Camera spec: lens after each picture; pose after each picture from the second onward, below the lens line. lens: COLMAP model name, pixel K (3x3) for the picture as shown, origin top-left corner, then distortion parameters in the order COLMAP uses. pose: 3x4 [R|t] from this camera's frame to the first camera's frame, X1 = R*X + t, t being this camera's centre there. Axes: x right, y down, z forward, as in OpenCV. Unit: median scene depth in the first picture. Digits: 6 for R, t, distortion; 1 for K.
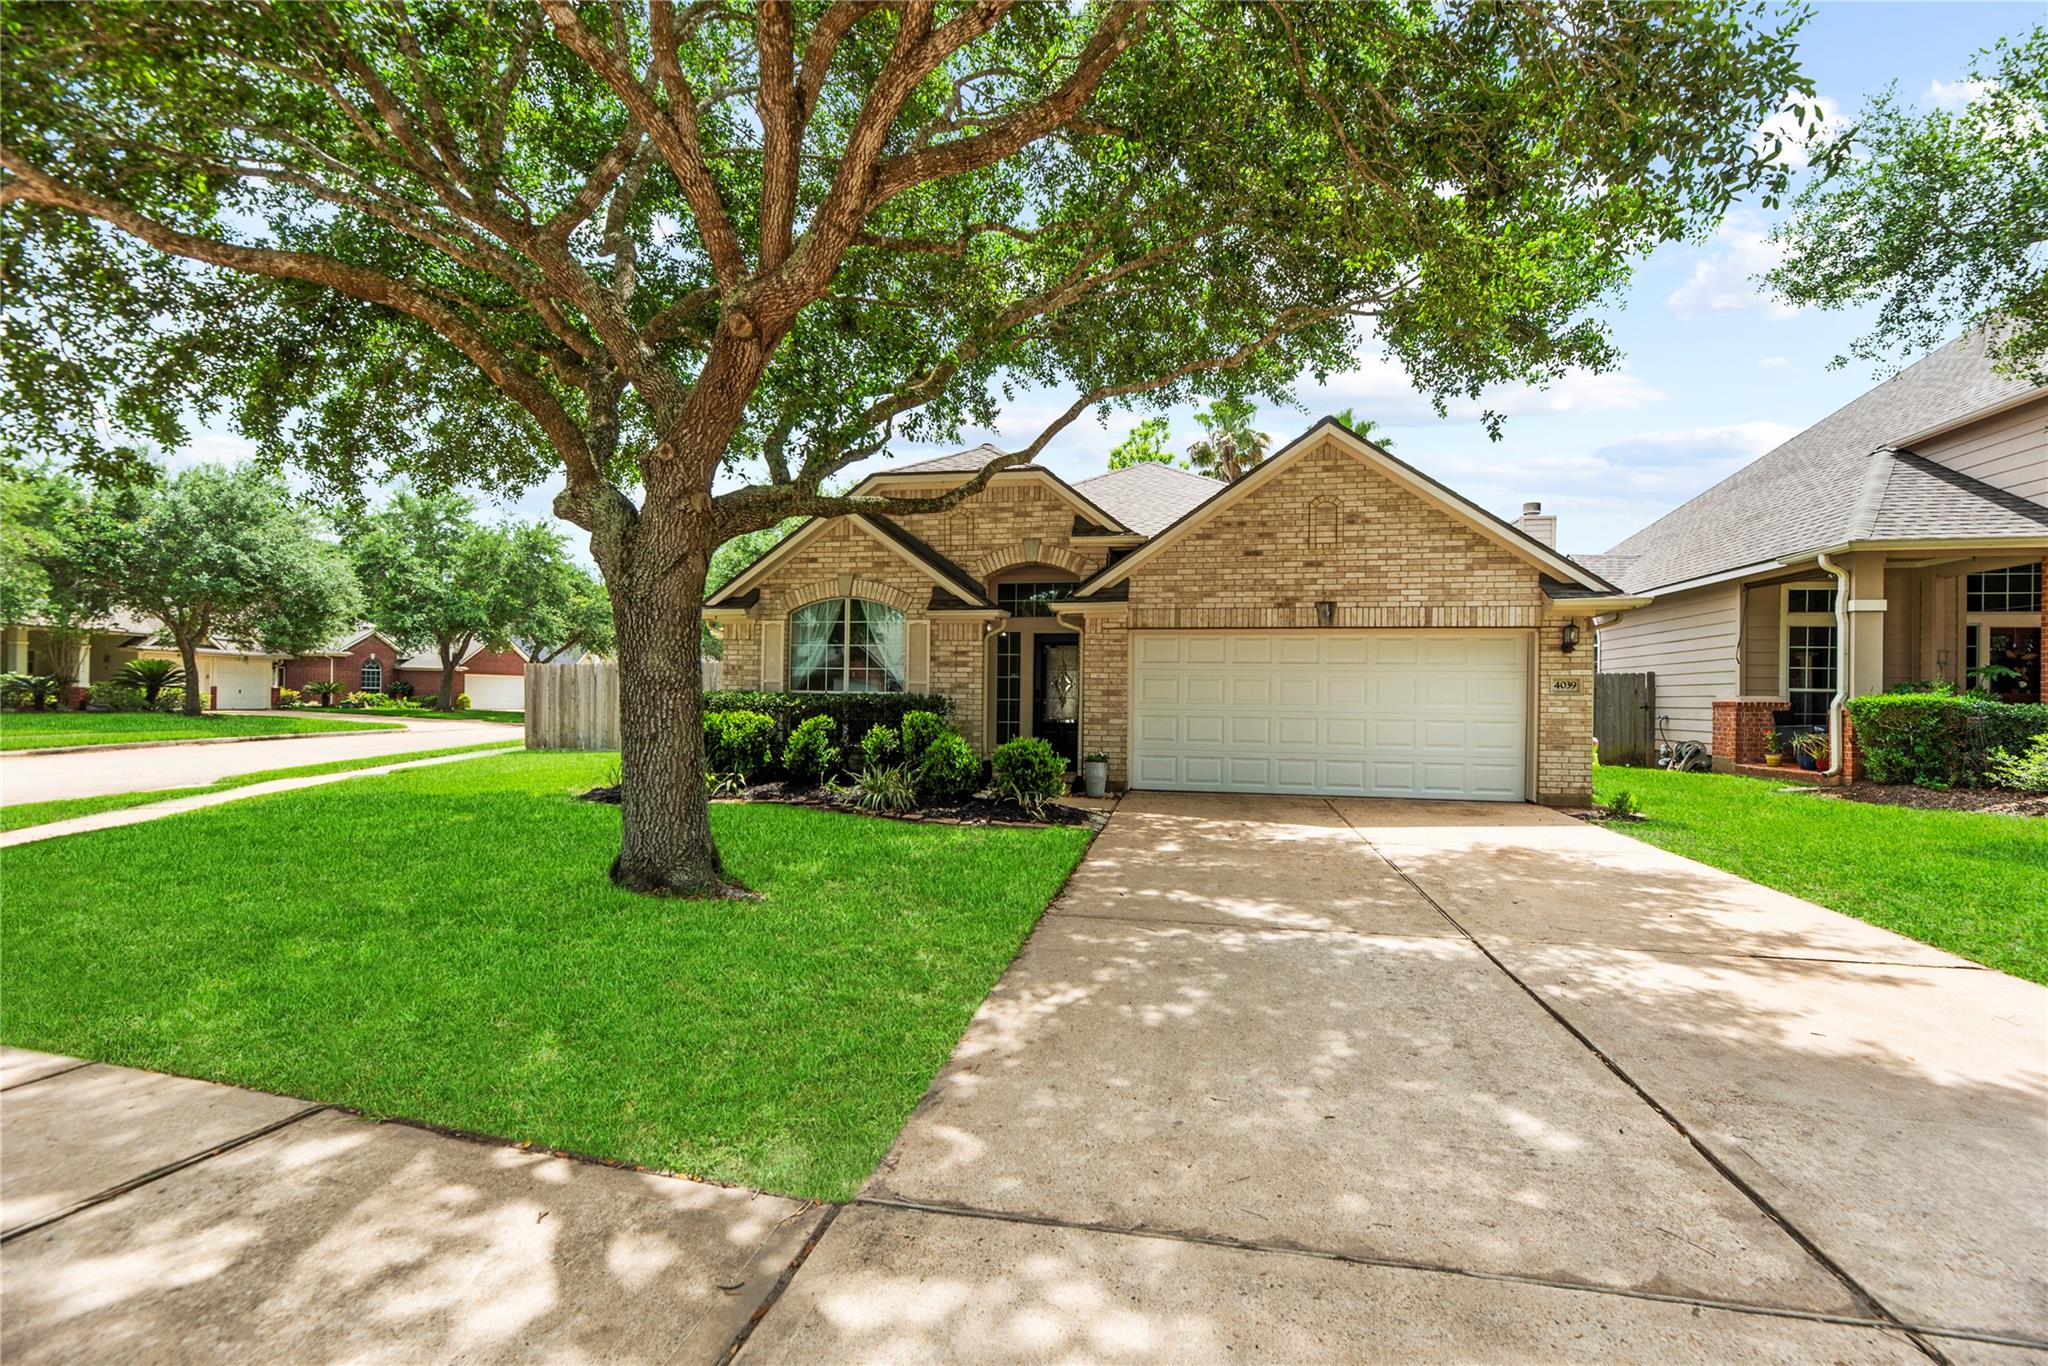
lens RADIAL K [[833.8, 0, 1028.1], [0, 833.8, 687.5], [0, 0, 1]] dist [-0.001497, 0.000487]
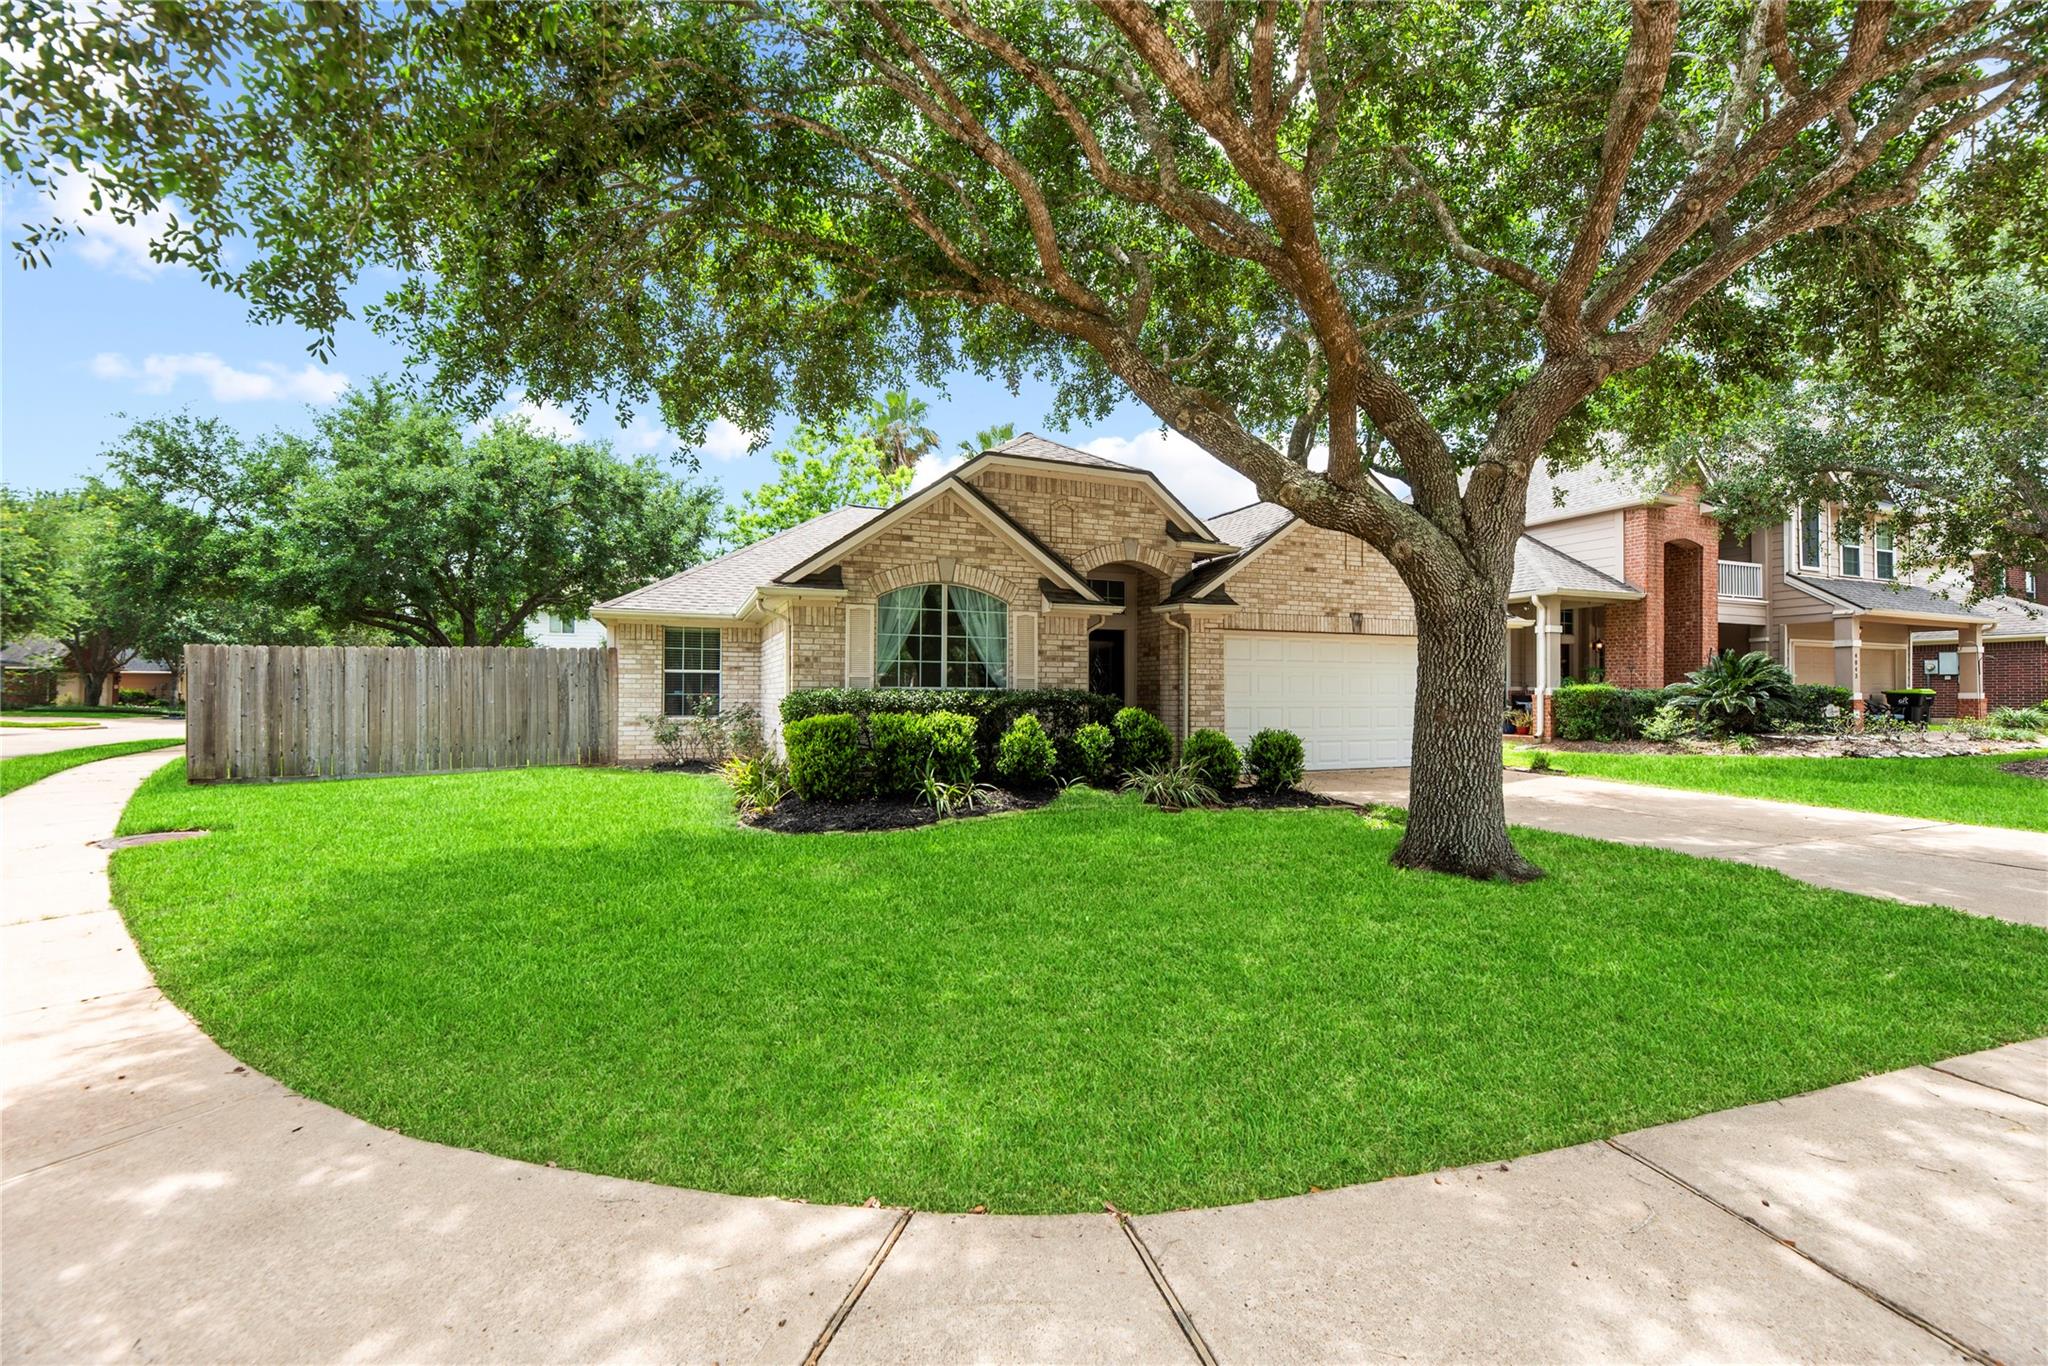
lens RADIAL K [[833.8, 0, 1021.9], [0, 833.8, 688.3], [0, 0, 1]] dist [-0.001497, 0.000487]
pose [[0.839024, -0.006919, 0.544050, -0.704463], [0.000376, 0.999926, 0.012138, -0.005681], [-0.544094, -0.009980, 0.838965, 0.216210]]
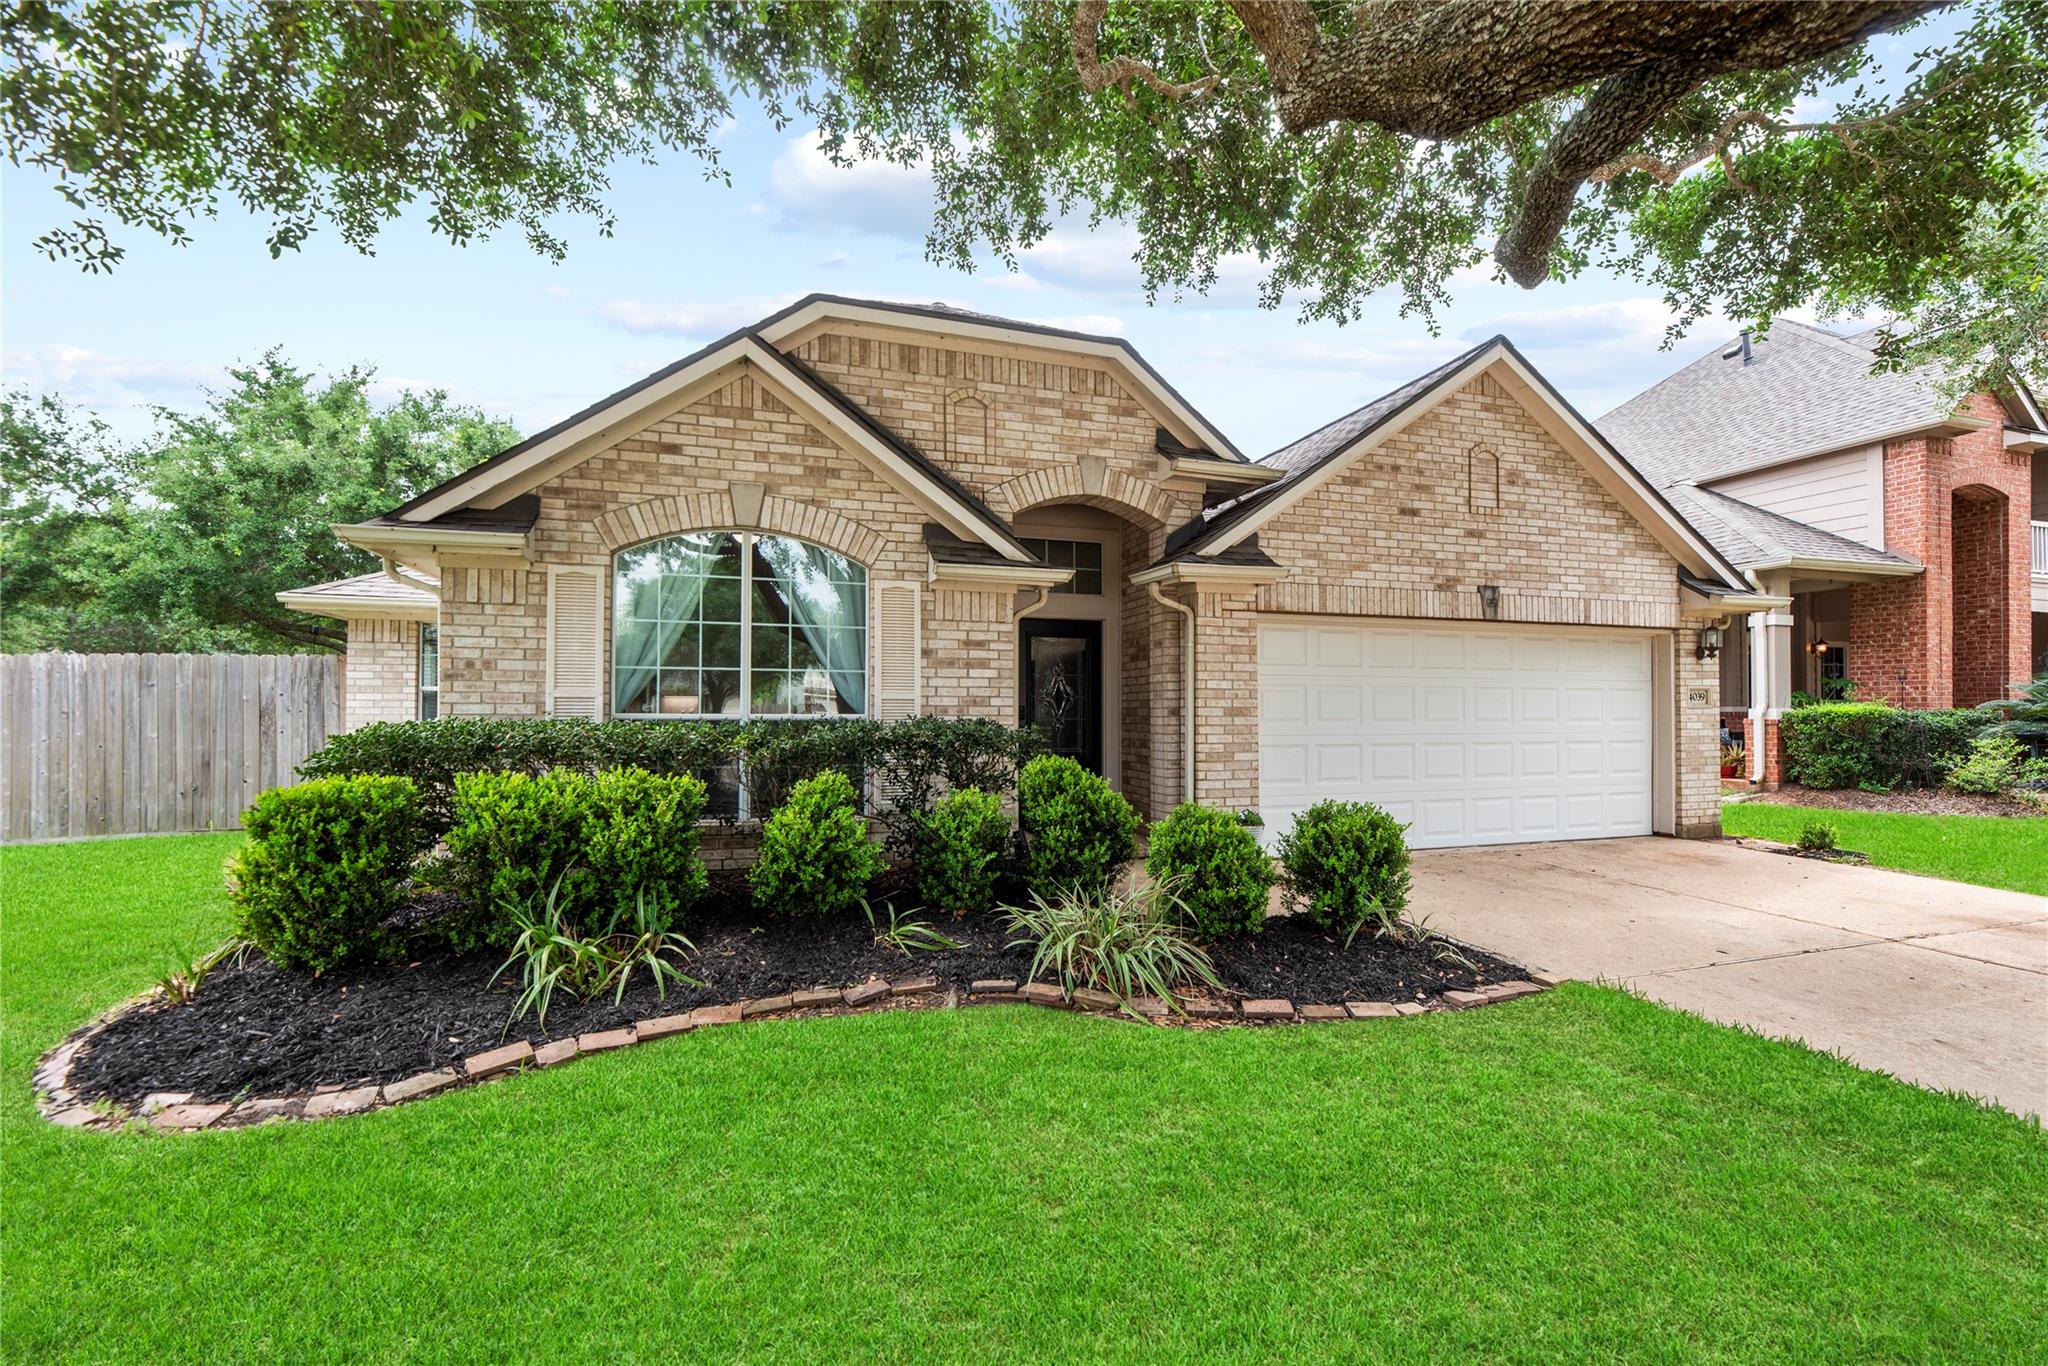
lens RADIAL K [[833.8, 0, 1024.9], [0, 833.8, 694.6], [0, 0, 1]] dist [-0.001497, 0.000487]
pose [[0.880861, -0.002386, 0.473369, -0.340767], [0.004564, 0.999984, -0.003452, -0.005014], [-0.473353, 0.005201, 0.880858, 0.517125]]
